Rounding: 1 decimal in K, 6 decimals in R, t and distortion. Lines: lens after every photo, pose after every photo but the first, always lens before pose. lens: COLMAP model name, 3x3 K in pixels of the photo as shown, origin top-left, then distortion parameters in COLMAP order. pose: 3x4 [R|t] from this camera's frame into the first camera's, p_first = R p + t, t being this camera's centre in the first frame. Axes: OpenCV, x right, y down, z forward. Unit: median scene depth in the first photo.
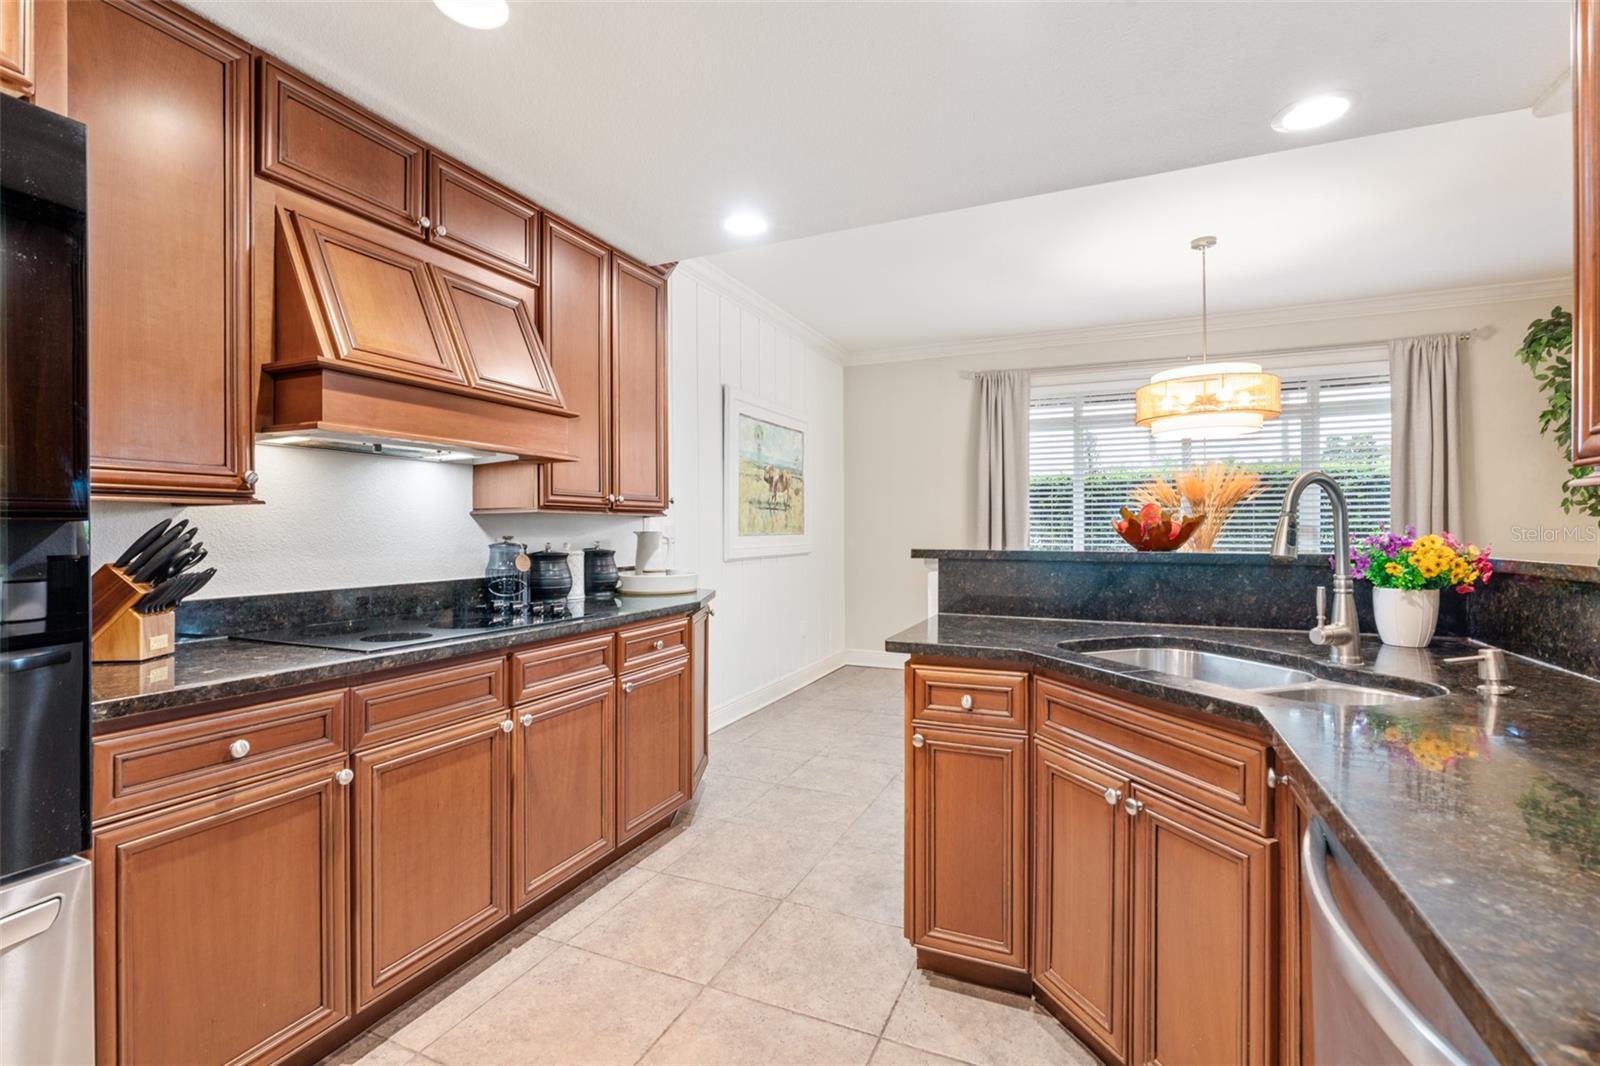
lens RADIAL K [[723.6, 0, 801.2], [0, 723.6, 530.9], [0, 0, 1]] dist [-0.003200, 0.000373]
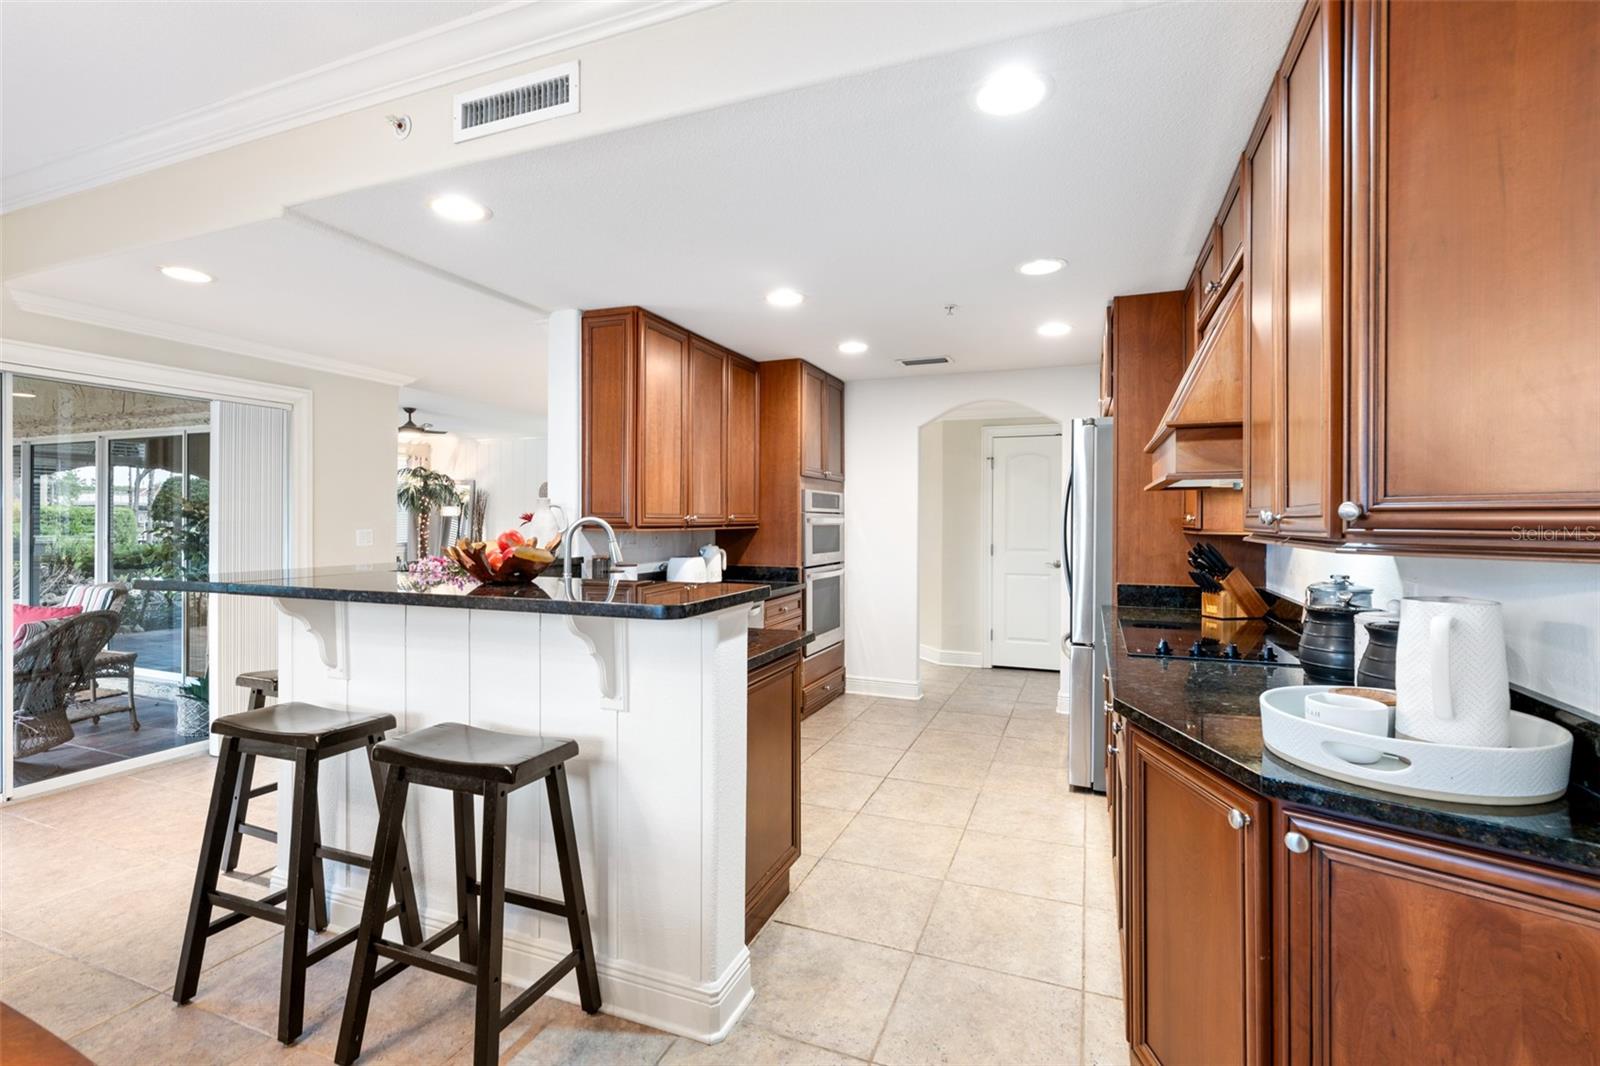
lens RADIAL K [[726.3, 0, 800.5], [0, 726.3, 520.2], [0, 0, 1]] dist [-0.002436, 0.000106]
pose [[-0.999410, -0.001803, -0.034295, 0.122485], [-0.001894, 0.999995, 0.002605, -0.041650], [0.034290, 0.002668, -0.999408, 1.510364]]
